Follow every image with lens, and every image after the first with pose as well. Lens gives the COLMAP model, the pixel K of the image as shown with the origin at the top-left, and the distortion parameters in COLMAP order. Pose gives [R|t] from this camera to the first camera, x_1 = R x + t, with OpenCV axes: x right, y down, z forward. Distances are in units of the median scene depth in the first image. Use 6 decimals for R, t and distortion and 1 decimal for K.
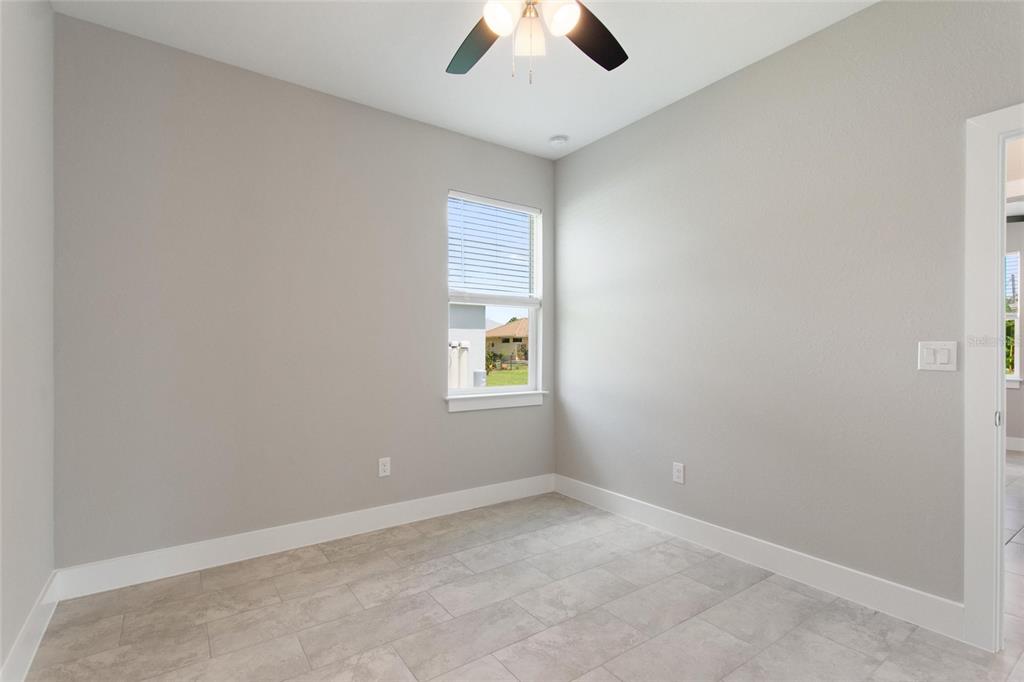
lens RADIAL K [[488.8, 0, 510.3], [0, 488.8, 341.4], [0, 0, 1]] dist [-0.014016, -0.002055]
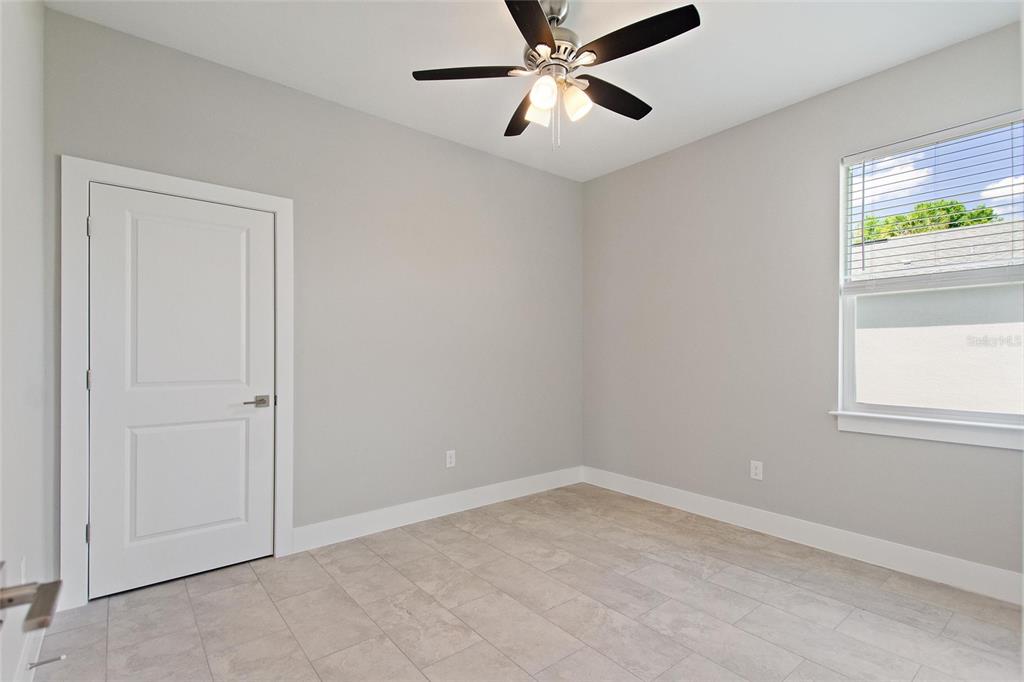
lens RADIAL K [[488.8, 0, 507.3], [0, 488.8, 344.3], [0, 0, 1]] dist [-0.014016, -0.002055]
pose [[0.046626, -0.006319, -0.998892, 0.842935], [0.006980, 0.999958, -0.006000, 0.001678], [0.998888, -0.006692, 0.046668, 0.518047]]
